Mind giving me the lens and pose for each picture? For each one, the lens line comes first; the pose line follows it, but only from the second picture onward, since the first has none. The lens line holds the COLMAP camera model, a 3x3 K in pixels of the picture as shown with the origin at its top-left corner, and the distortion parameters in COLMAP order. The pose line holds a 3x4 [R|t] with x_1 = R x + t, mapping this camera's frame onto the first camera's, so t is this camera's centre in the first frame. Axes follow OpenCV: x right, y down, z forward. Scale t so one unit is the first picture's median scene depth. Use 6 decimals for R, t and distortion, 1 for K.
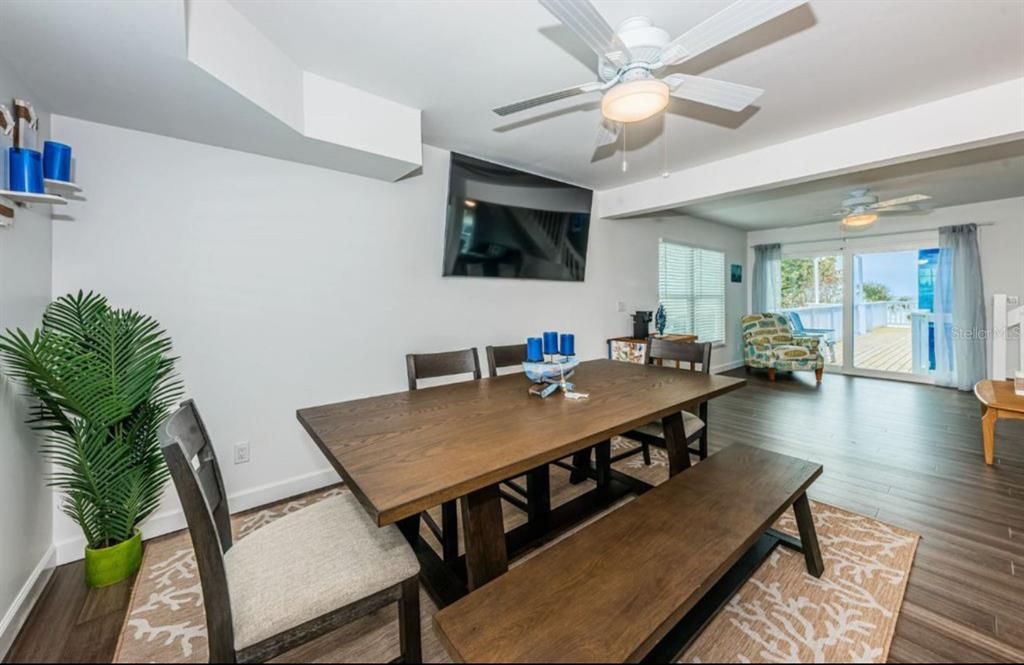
lens RADIAL K [[374.9, 0, 509.5], [0, 374.9, 303.3], [0, 0, 1]] dist [0.001518, 0.000109]
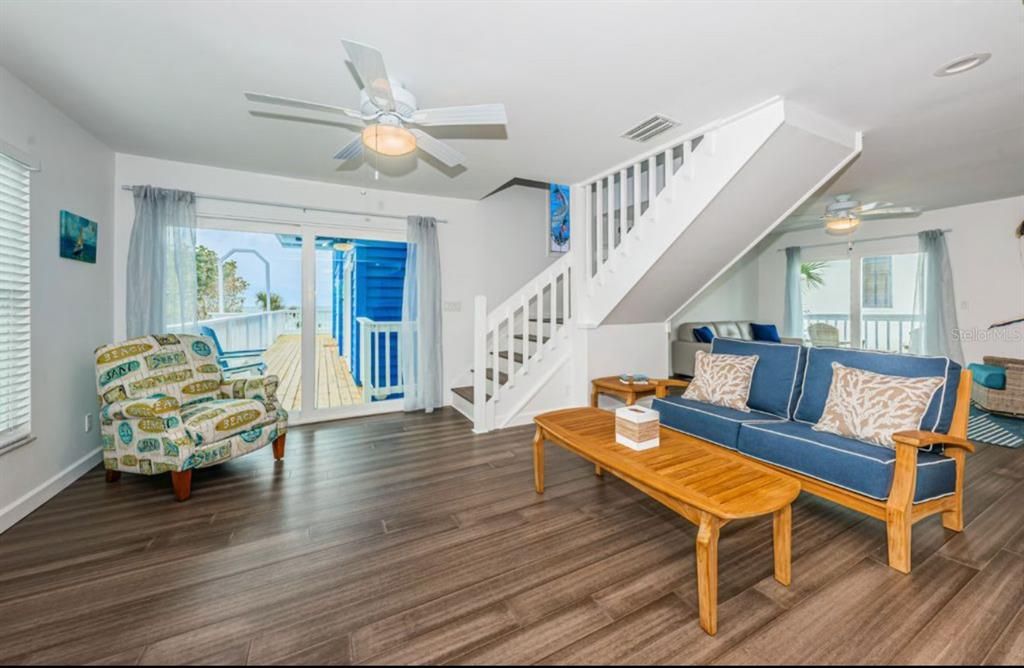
lens RADIAL K [[378.2, 0, 523.0], [0, 378.2, 299.6], [0, 0, 1]] dist [0.000586, 0.000003]
pose [[0.185840, 0.020257, 0.982371, 0.349170], [0.014770, 0.999617, -0.023407, 0.001149], [-0.982469, 0.018859, 0.185470, 0.541522]]
